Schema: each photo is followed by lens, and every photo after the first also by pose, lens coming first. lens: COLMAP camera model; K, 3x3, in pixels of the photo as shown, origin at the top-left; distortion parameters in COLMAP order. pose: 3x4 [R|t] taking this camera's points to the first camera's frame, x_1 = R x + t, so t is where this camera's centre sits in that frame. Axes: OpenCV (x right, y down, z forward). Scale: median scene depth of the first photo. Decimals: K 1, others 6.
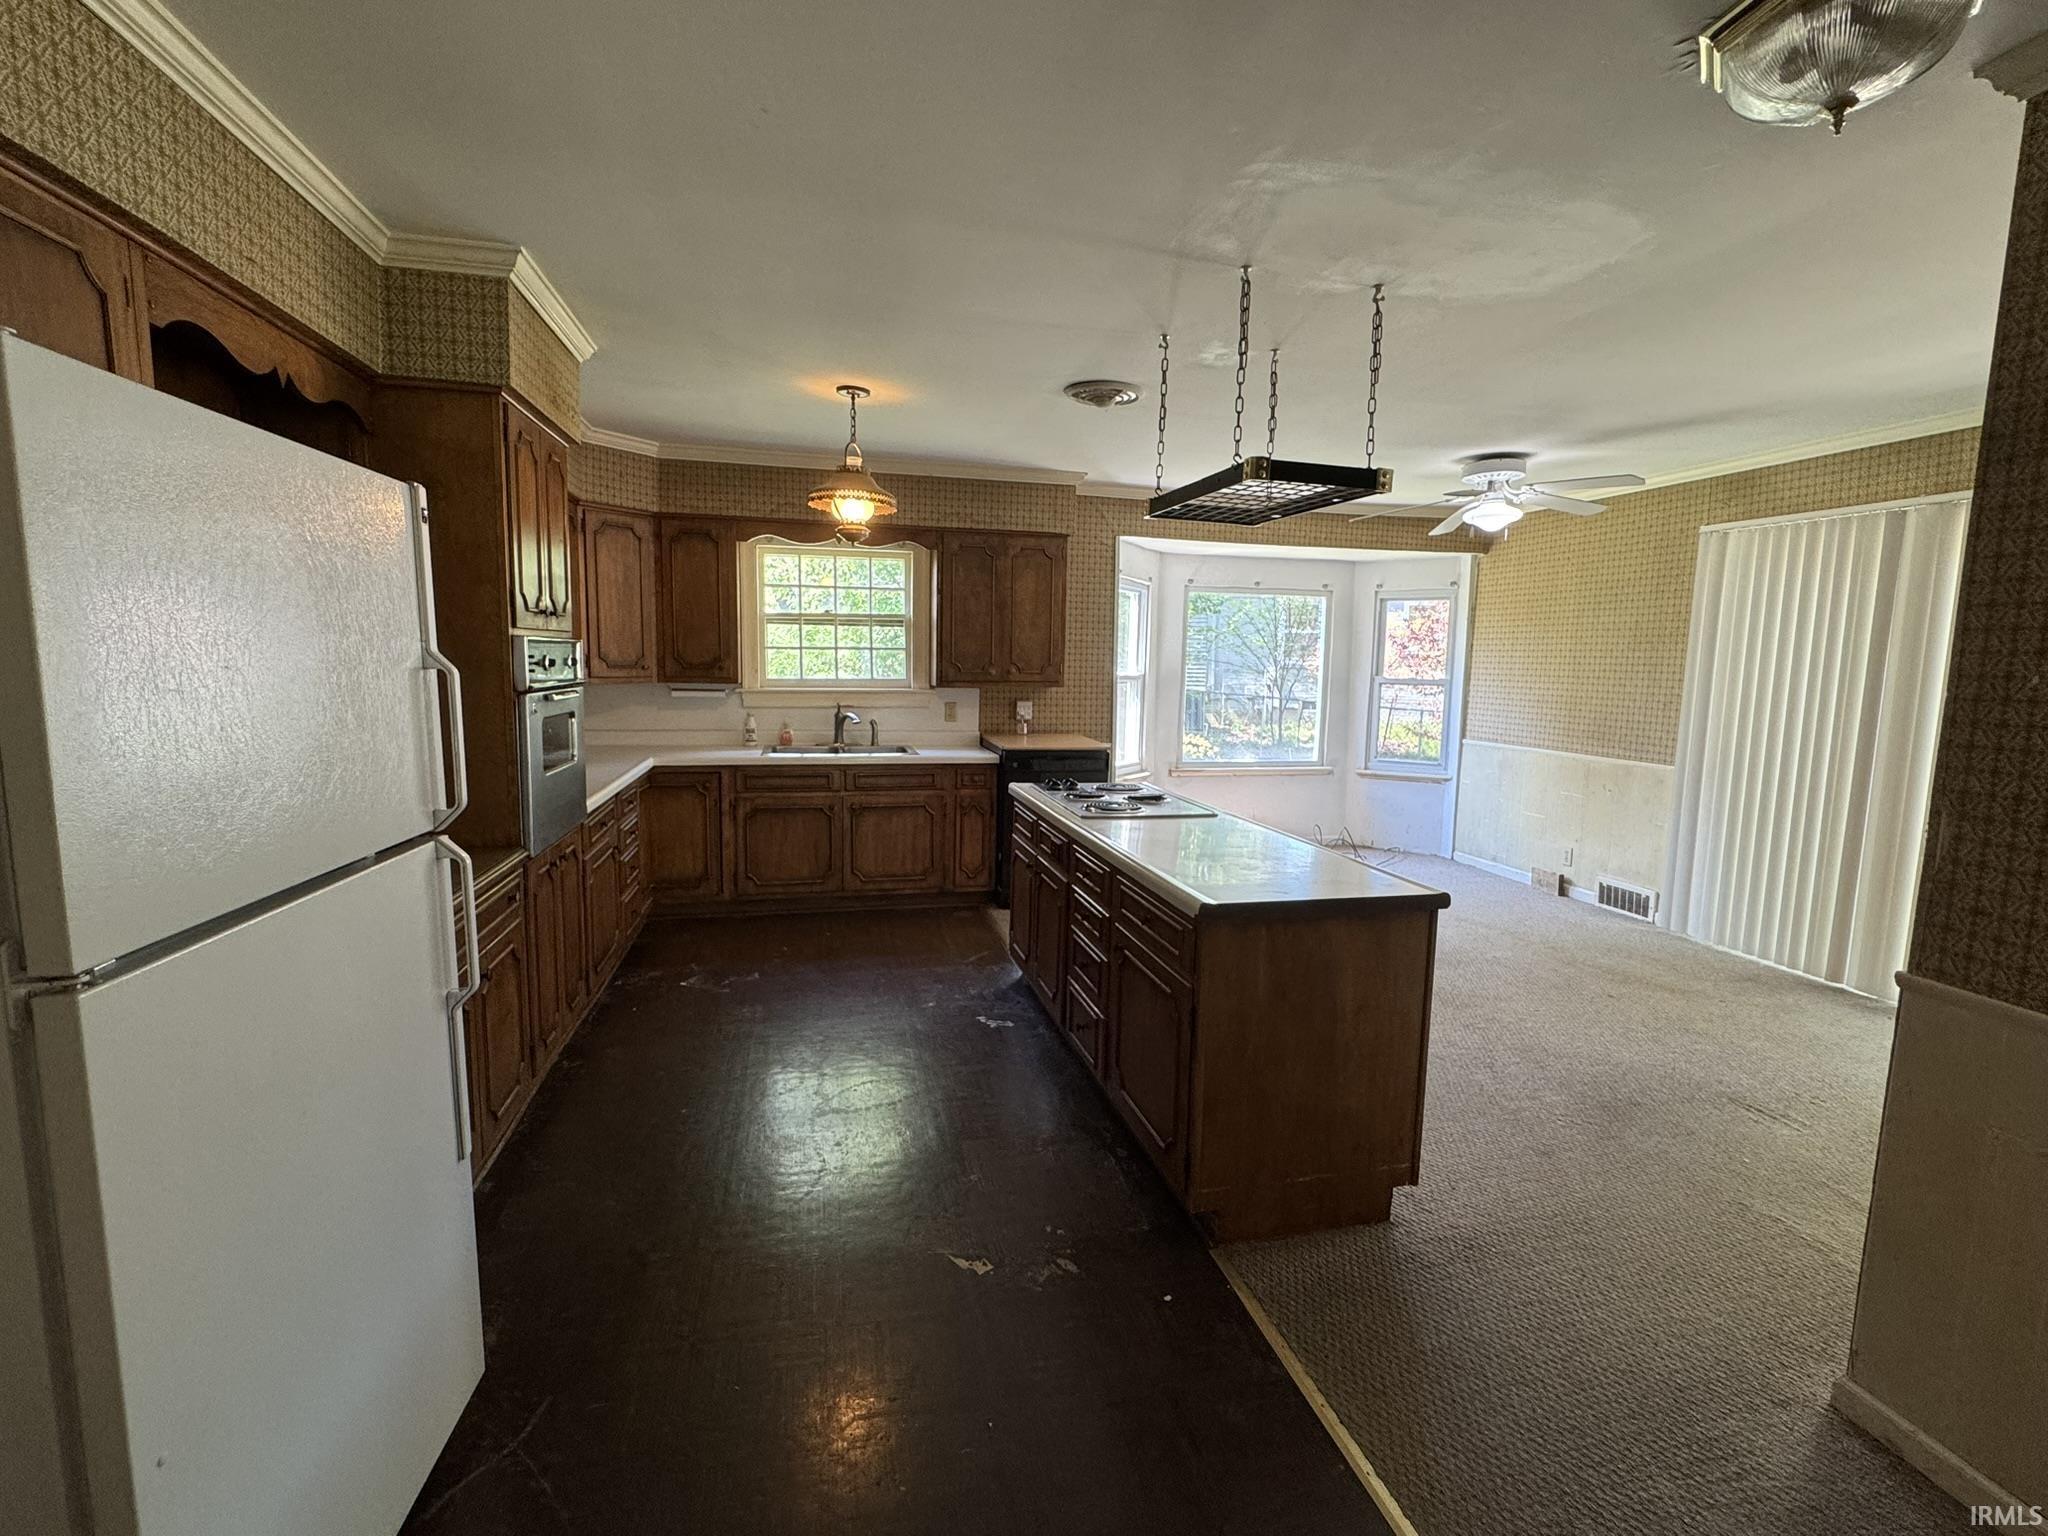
lens RADIAL K [[936.5, 0, 1018.8], [0, 936.5, 775.5], [0, 0, 1]] dist [-0.000720, -0.001791]
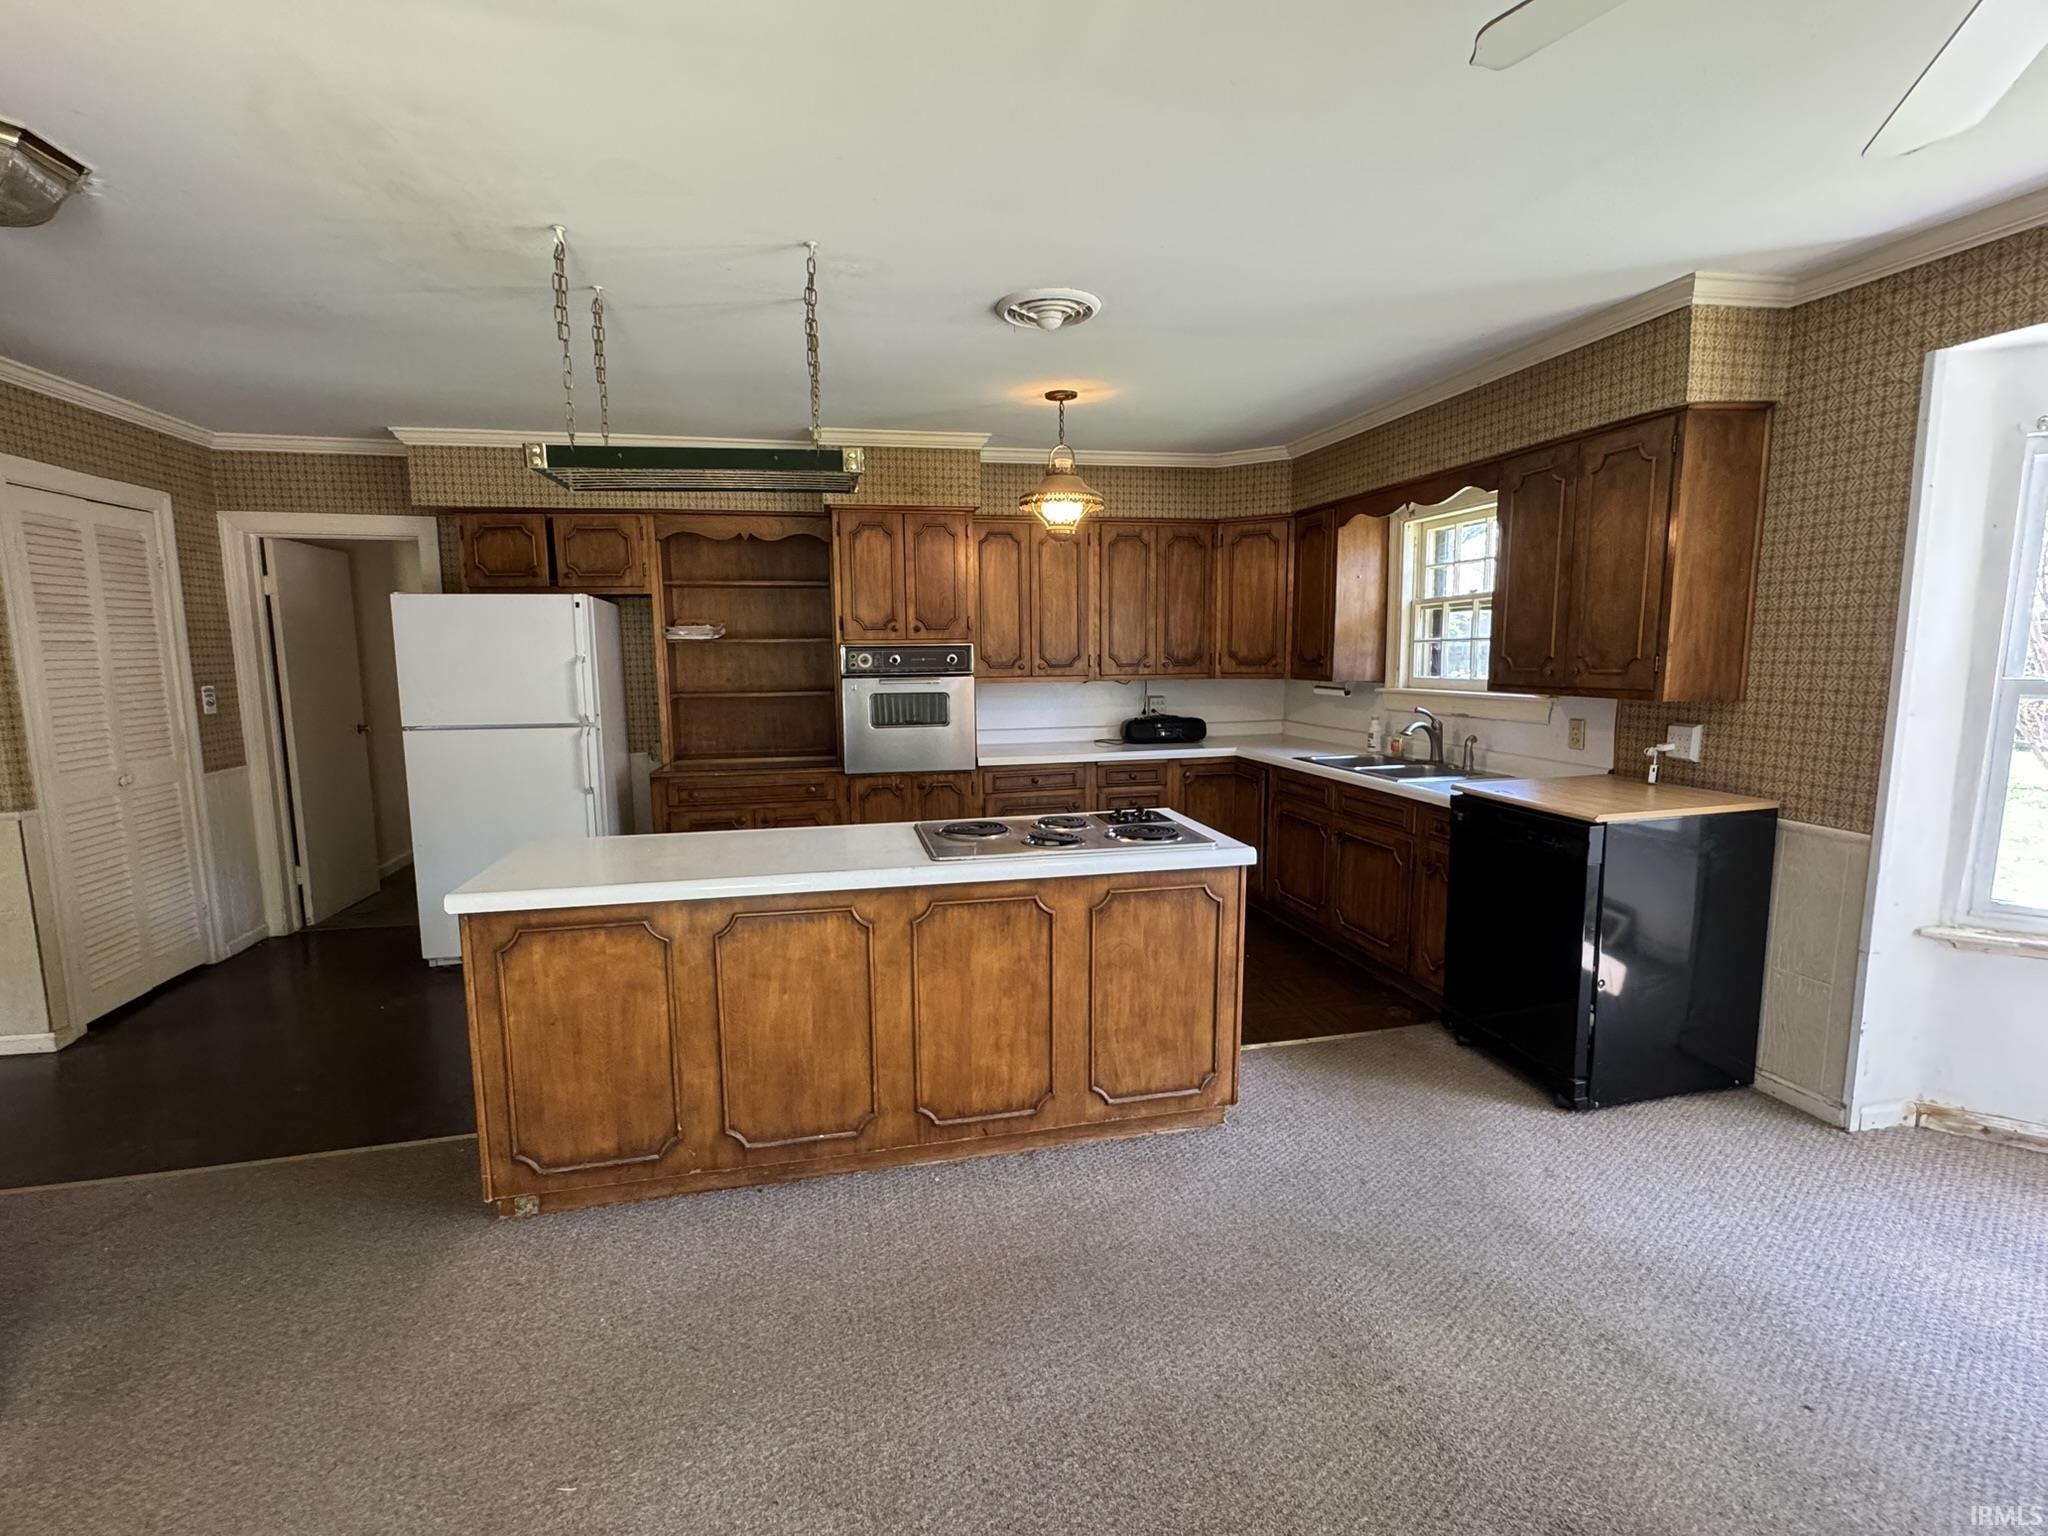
lens RADIAL K [[911.9, 0, 1020.6], [0, 911.9, 764.2], [0, 0, 1]] dist [-0.001972, -0.000506]
pose [[0.002256, 0.108249, -0.994121, 0.731915], [-0.115936, 0.987448, 0.107259, -0.094529], [0.993254, 0.115012, 0.014778, 0.835031]]
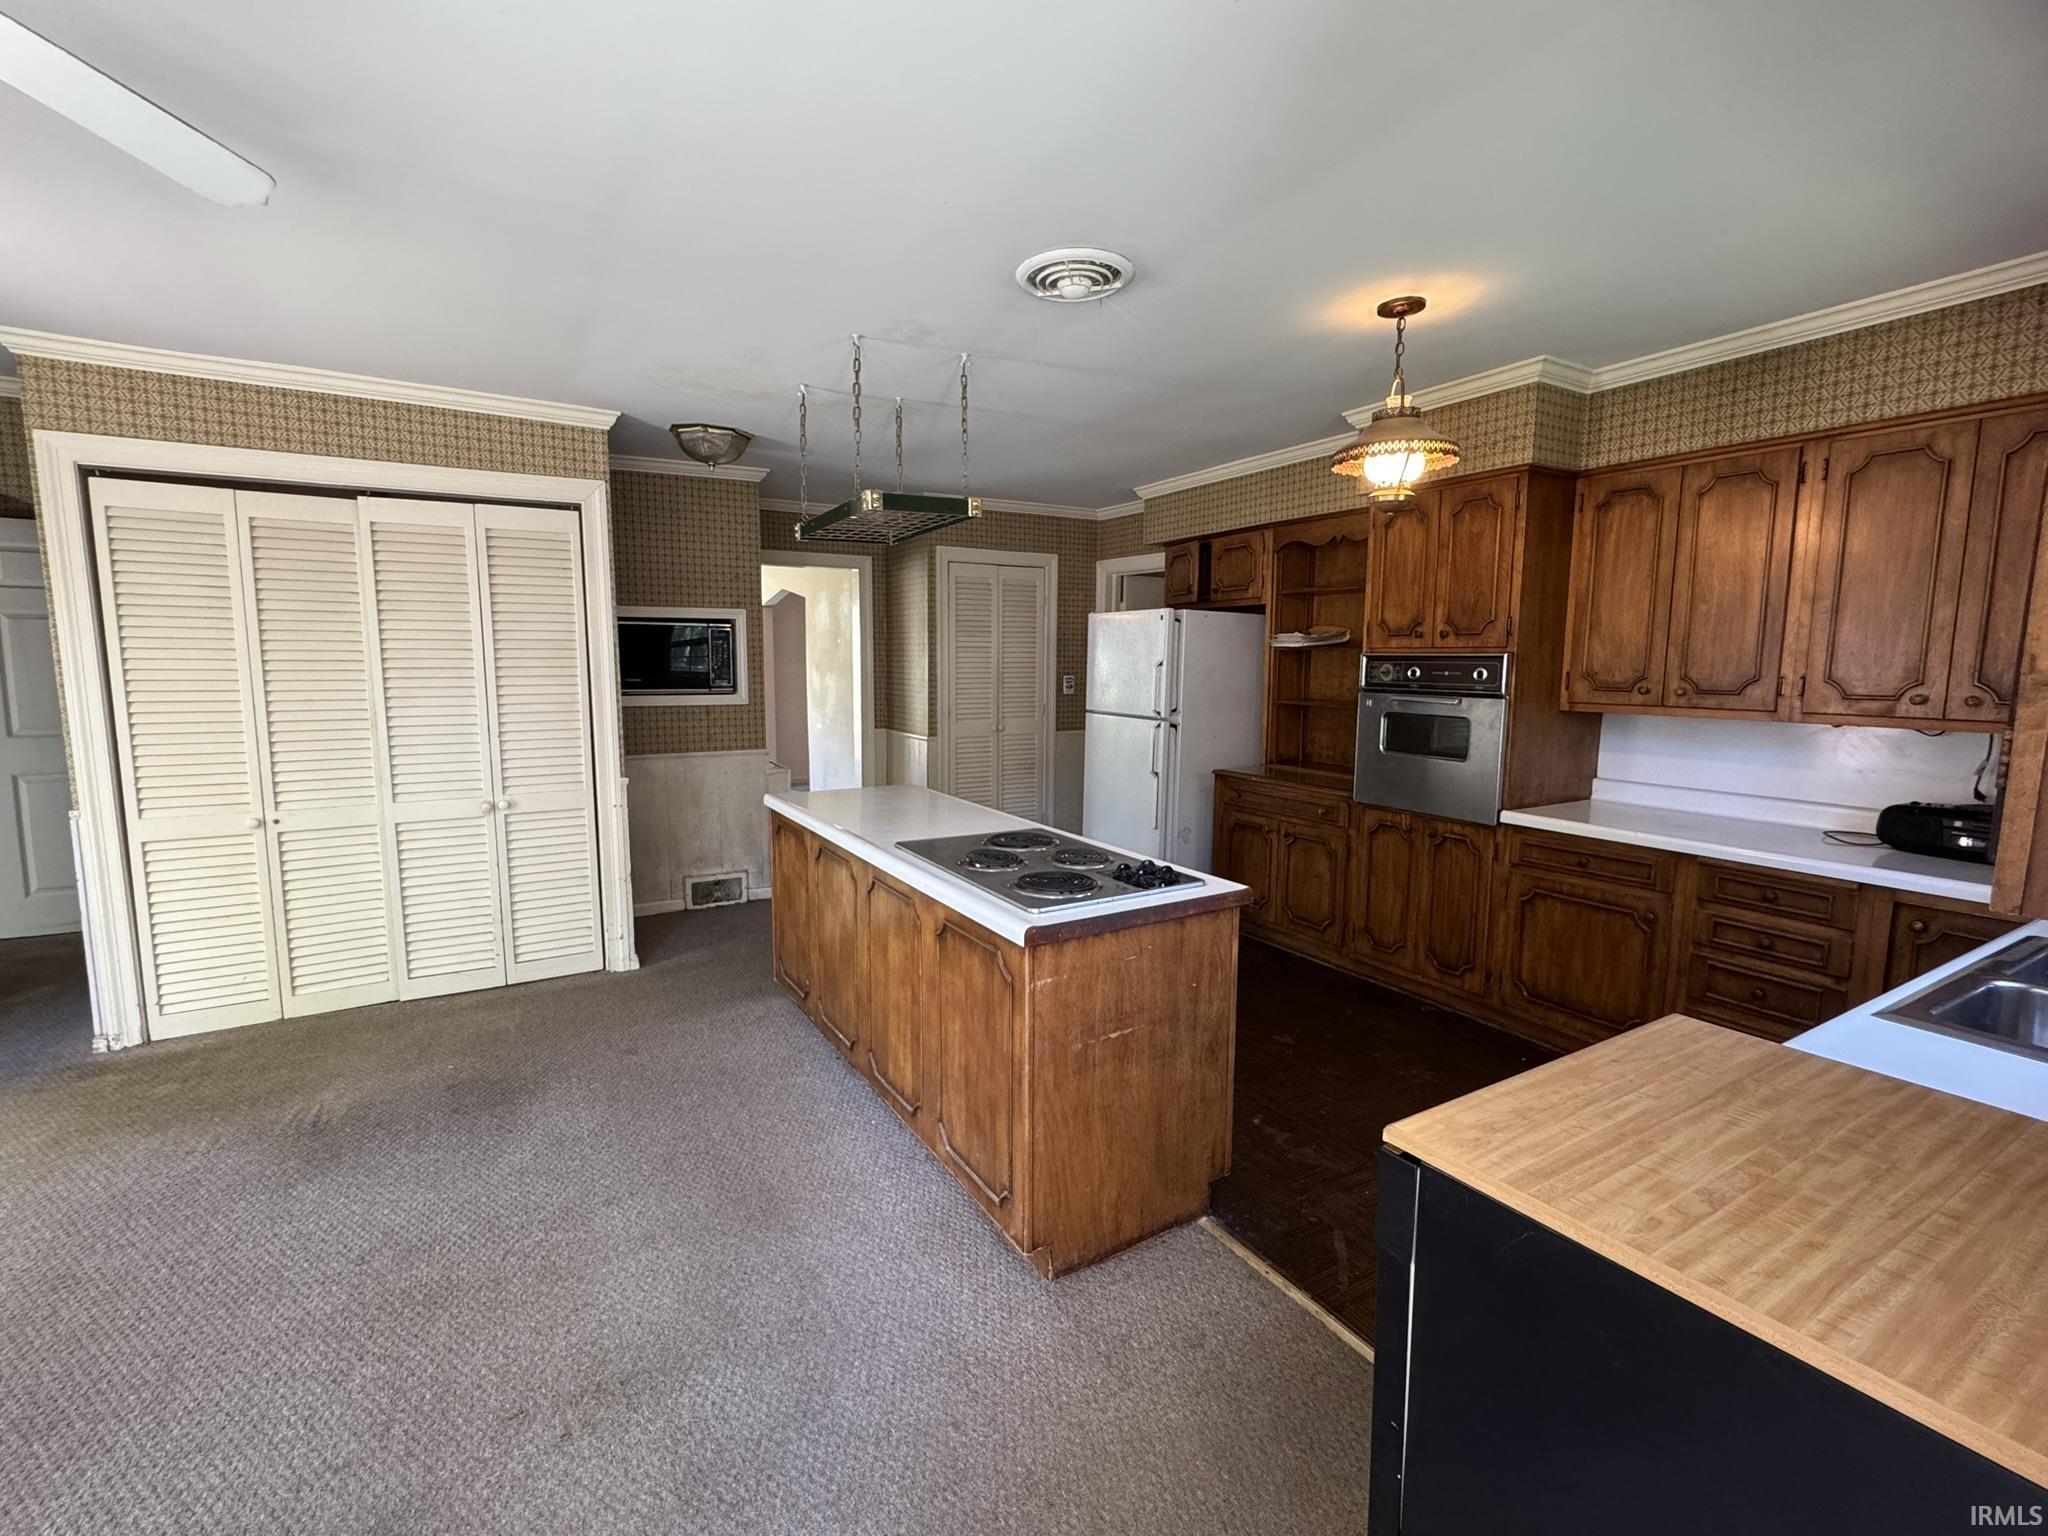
lens RADIAL K [[911.9, 0, 1024.0], [0, 911.9, 766.0], [0, 0, 1]] dist [-0.001972, -0.000506]
pose [[-0.952124, 0.010881, -0.305519, 0.276894], [-0.063461, 0.970563, 0.232338, -0.175962], [0.299053, 0.240603, -0.923405, 1.404611]]
